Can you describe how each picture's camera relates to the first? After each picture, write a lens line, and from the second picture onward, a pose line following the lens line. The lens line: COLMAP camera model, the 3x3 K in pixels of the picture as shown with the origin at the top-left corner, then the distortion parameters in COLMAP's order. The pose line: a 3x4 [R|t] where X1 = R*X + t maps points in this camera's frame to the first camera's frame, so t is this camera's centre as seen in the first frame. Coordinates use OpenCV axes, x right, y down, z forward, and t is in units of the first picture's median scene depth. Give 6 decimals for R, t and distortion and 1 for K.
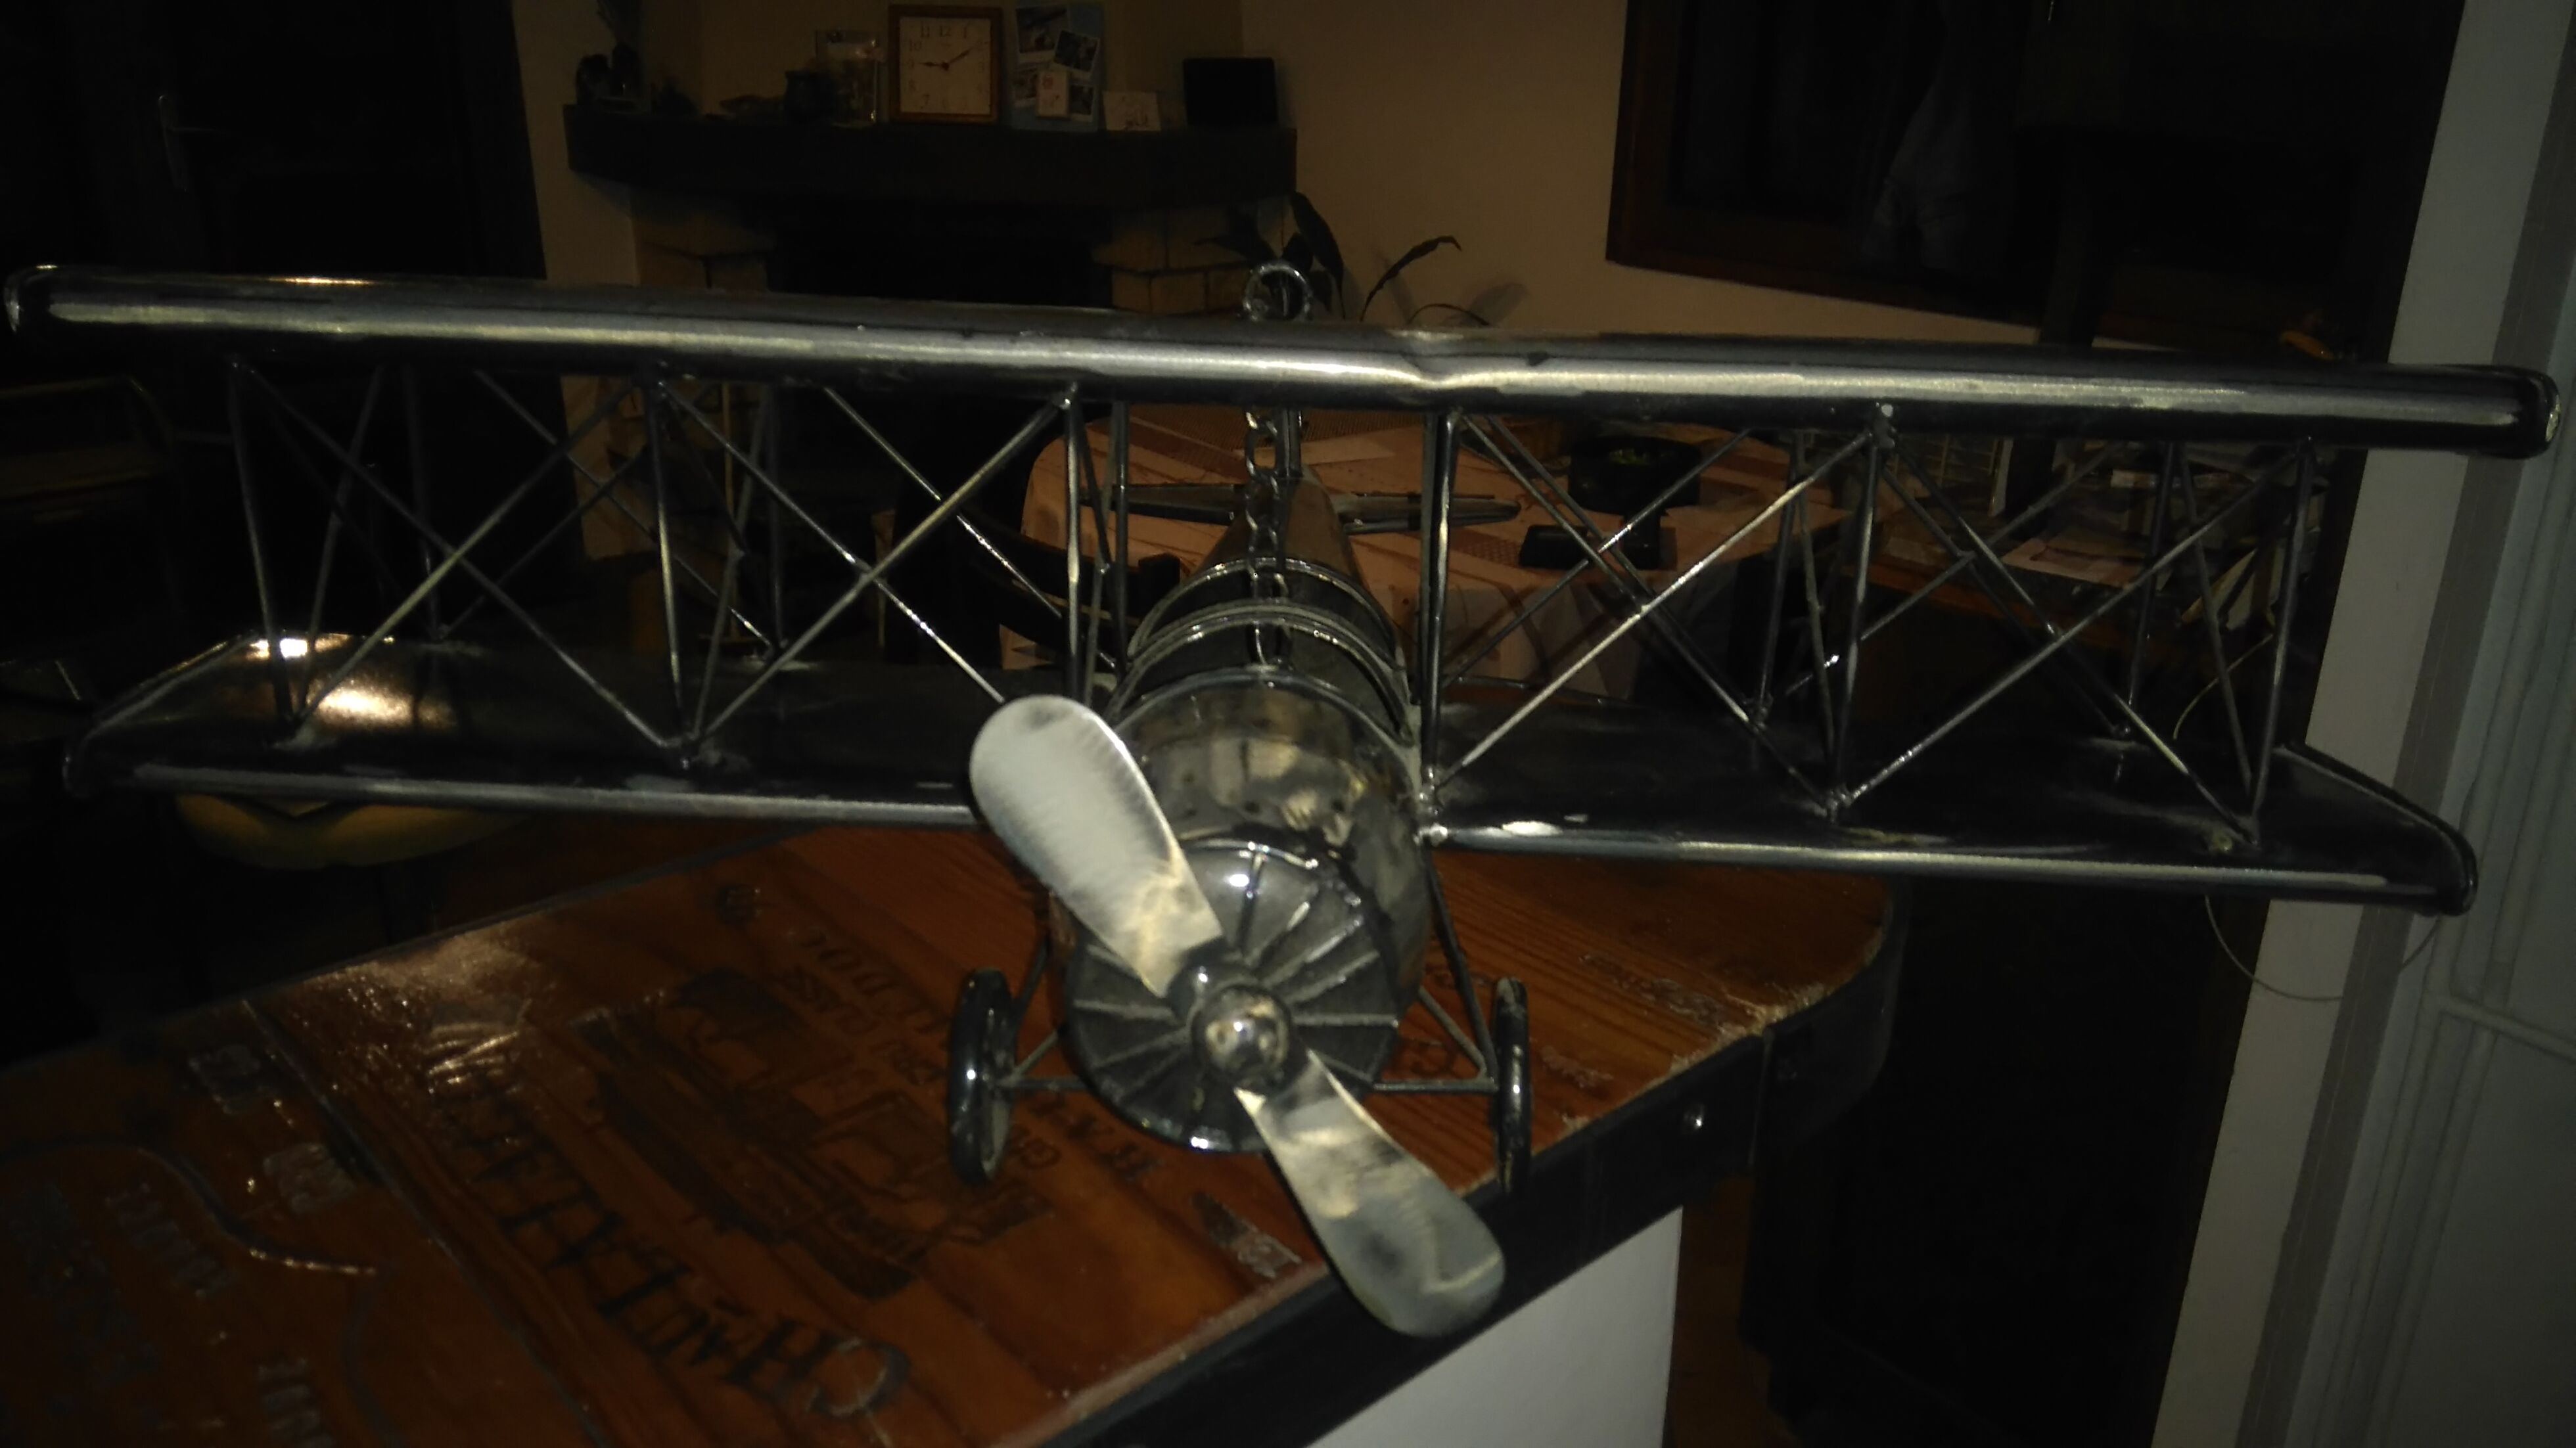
lens RADIAL K [[1959.9, 0, 1269.5], [0, 1959.9, 736.3], [0, 0, 1]] dist [0.093337, -0.140232]
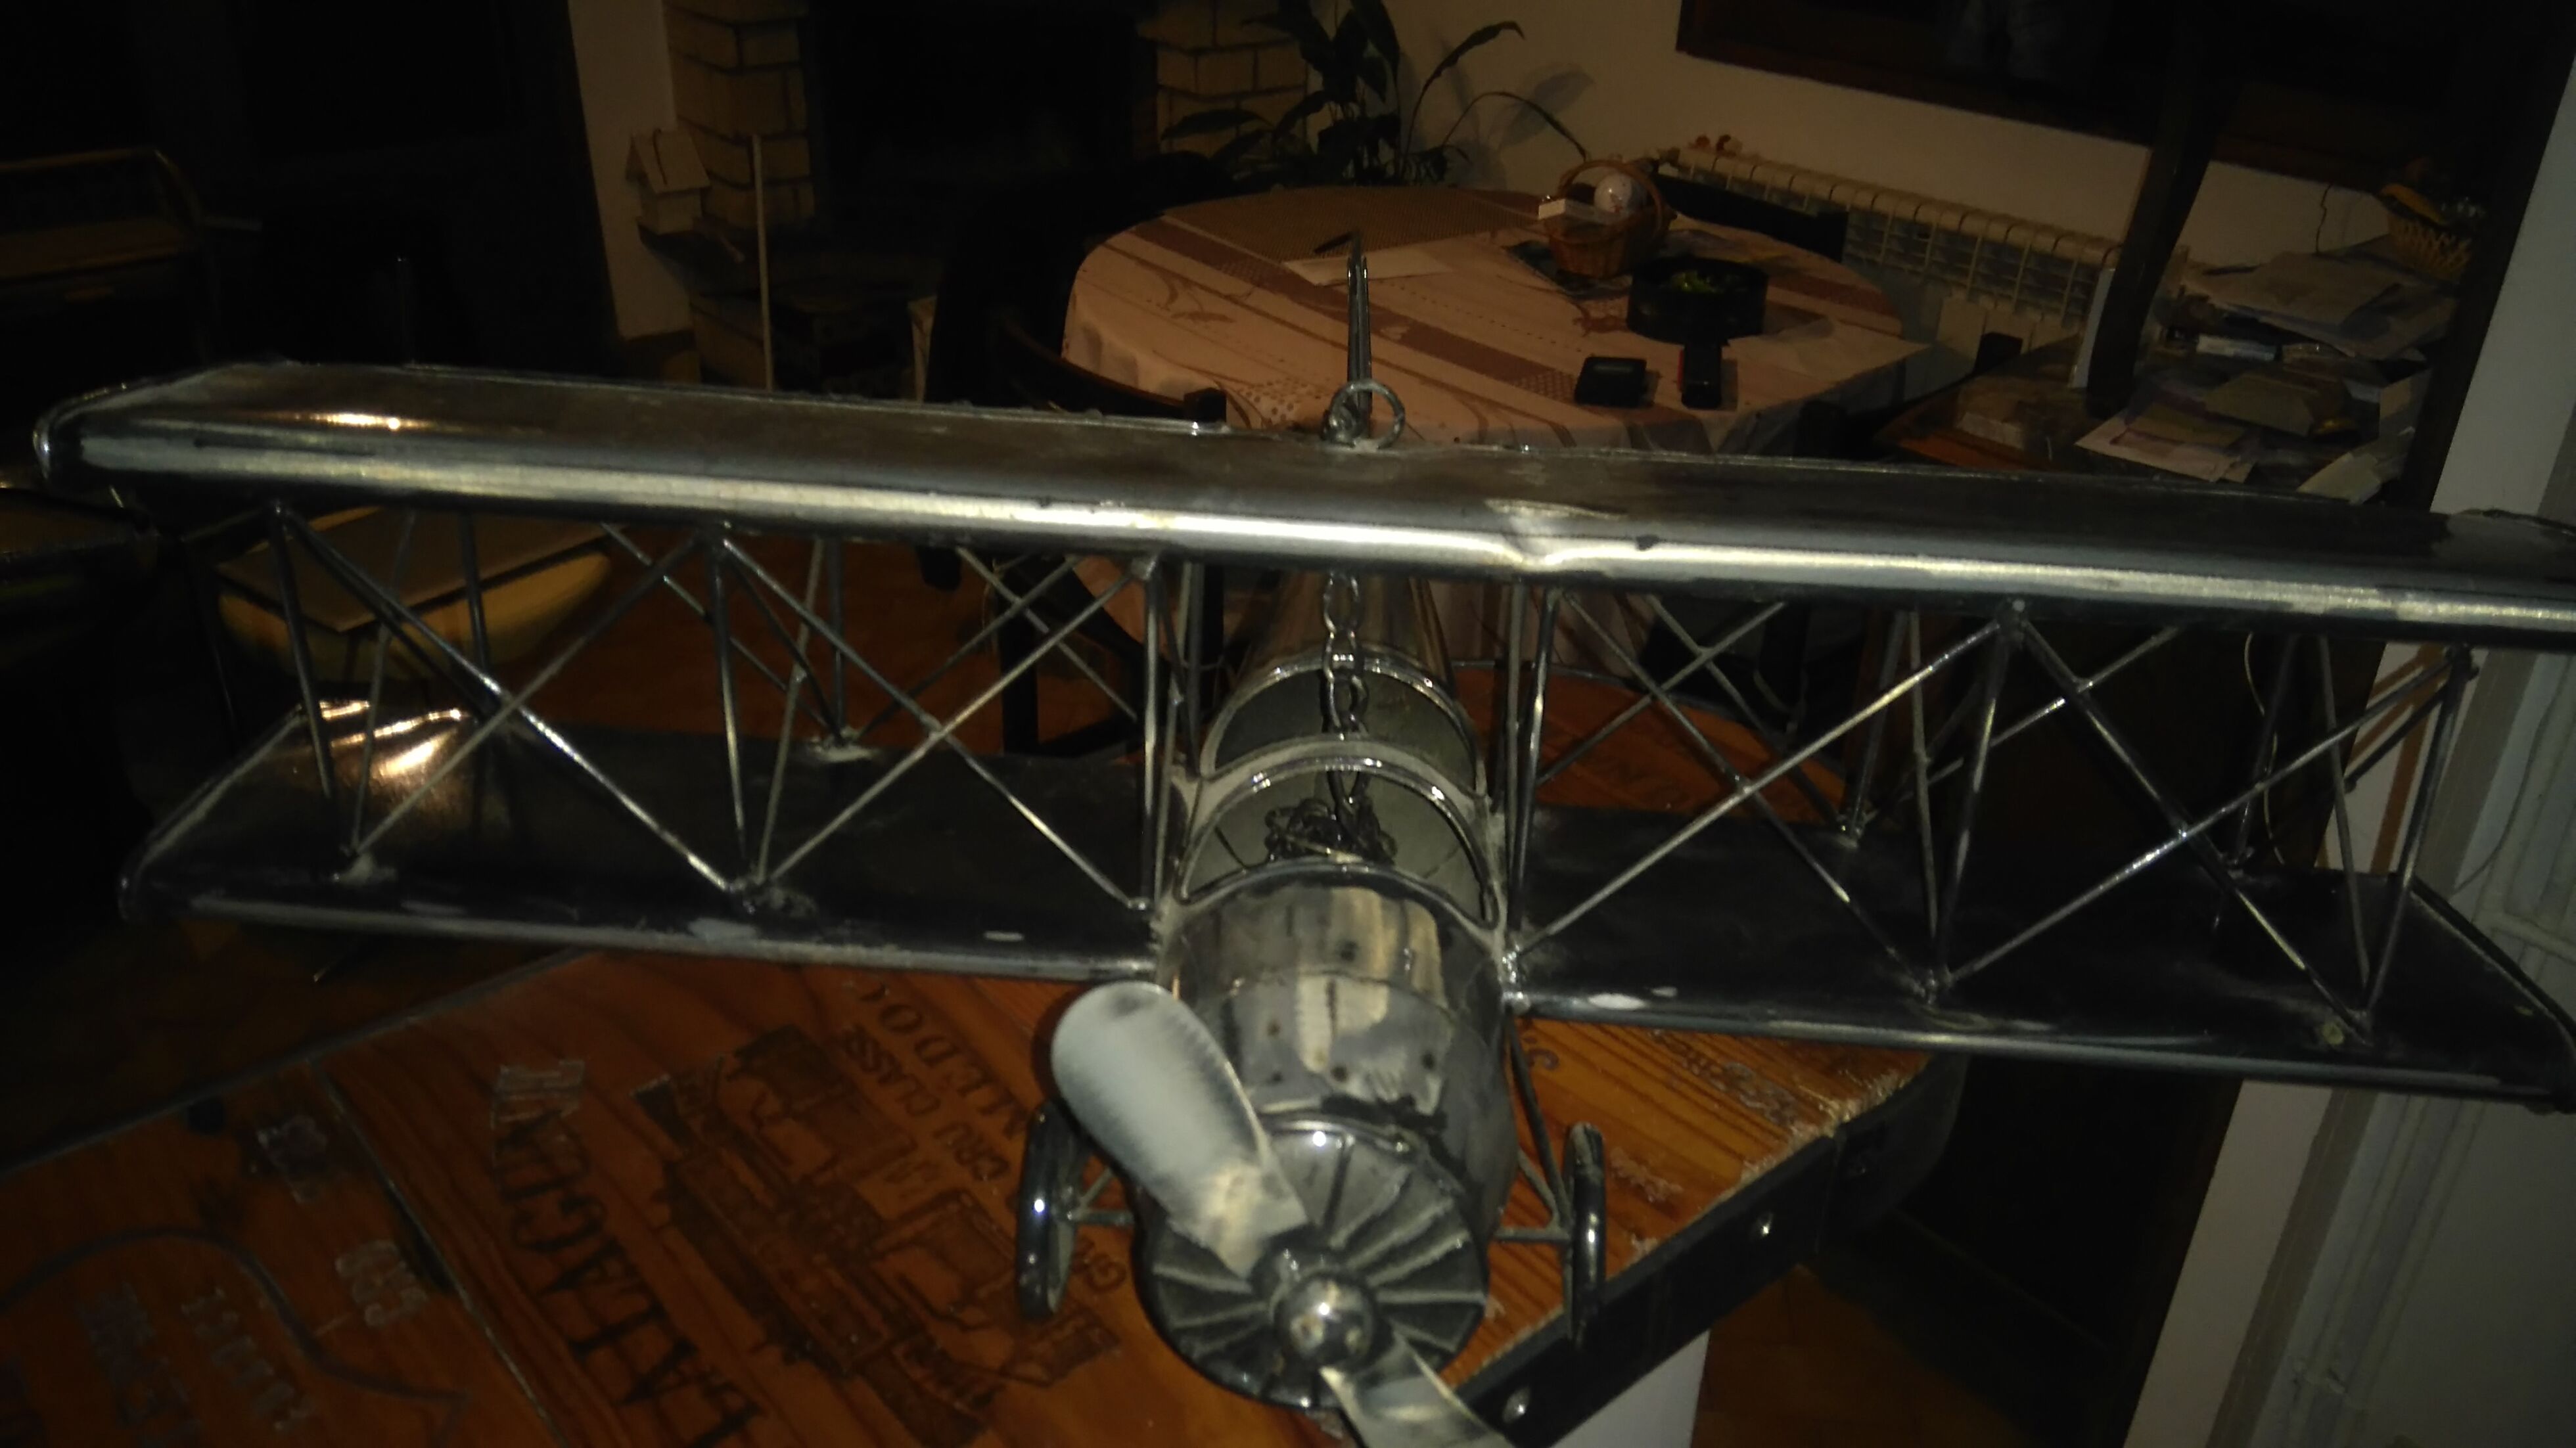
lens RADIAL K [[1959.9, 0, 1268.8], [0, 1959.9, 731.3], [0, 0, 1]] dist [0.093337, -0.140232]
pose [[0.999624, 0.022344, -0.015865, -0.023863], [-0.020273, 0.992512, 0.120449, -0.180358], [0.018437, -0.120083, 0.992593, 0.042761]]
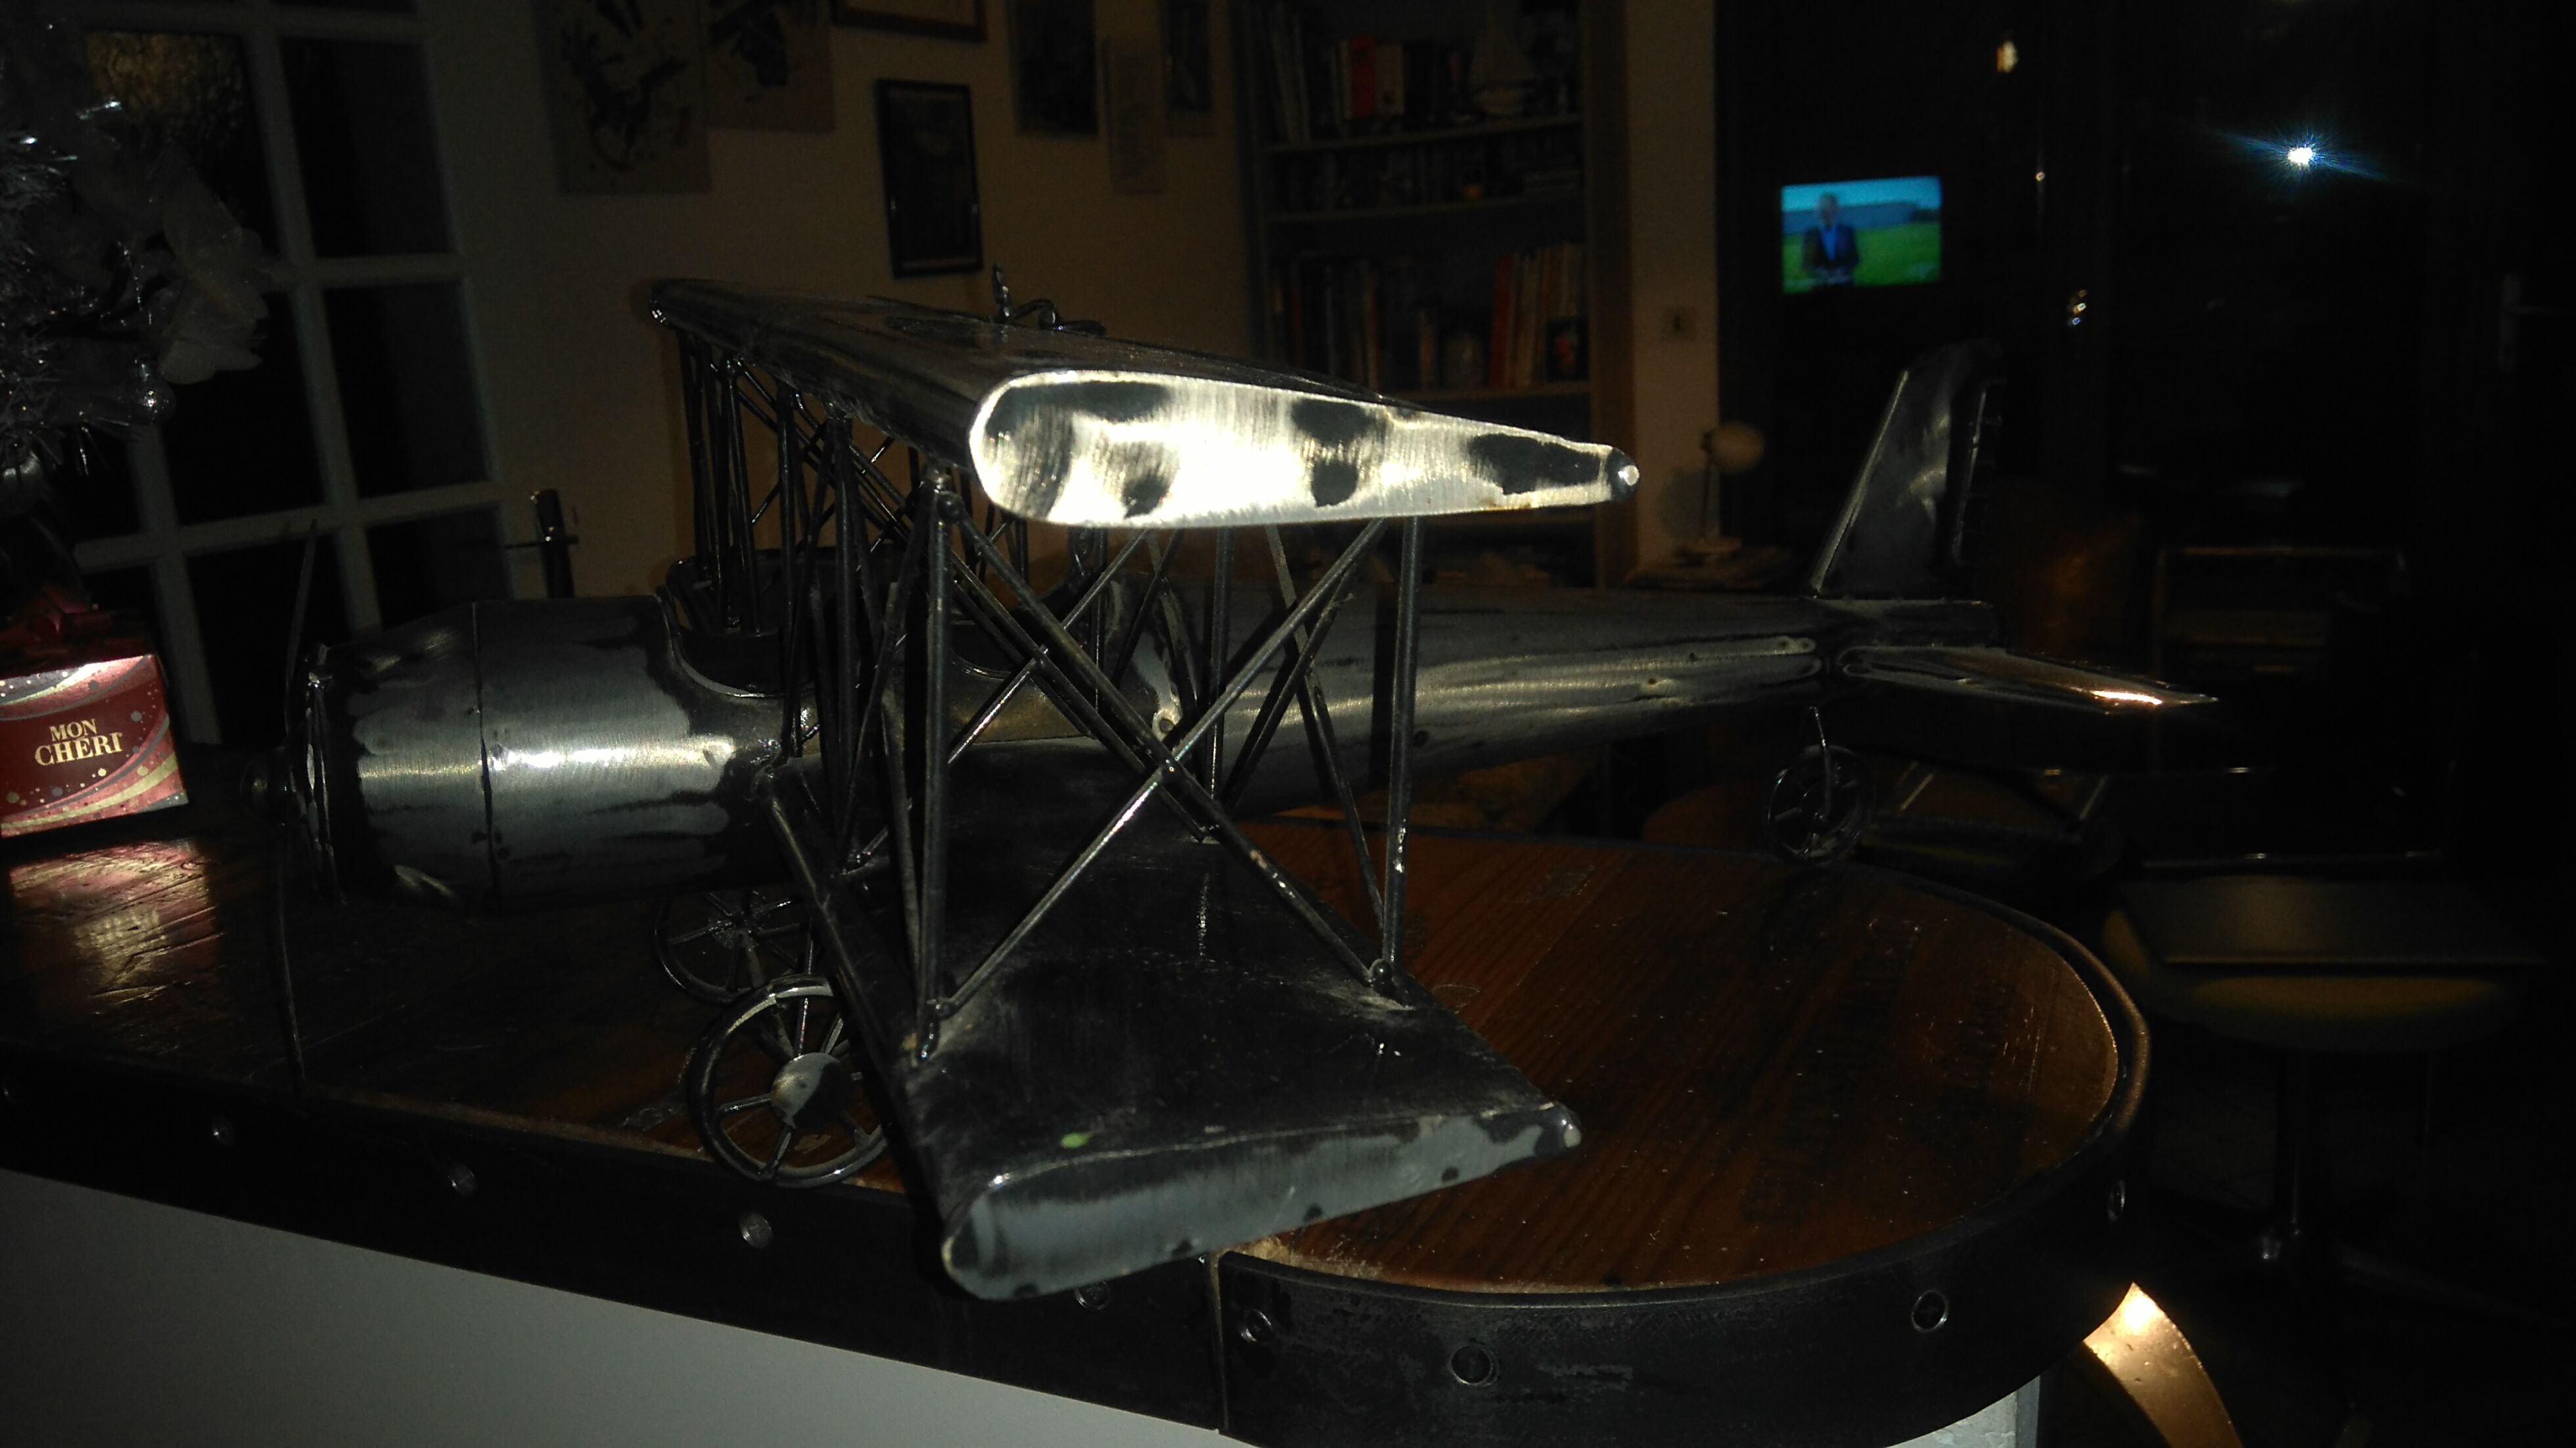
lens RADIAL K [[1959.9, 0, 1263.7], [0, 1959.9, 728.1], [0, 0, 1]] dist [0.093337, -0.140232]
pose [[0.378629, 0.185386, -0.906792, 1.015679], [-0.276231, 0.957718, 0.080458, -0.125594], [0.883367, 0.220020, 0.413829, 0.719326]]
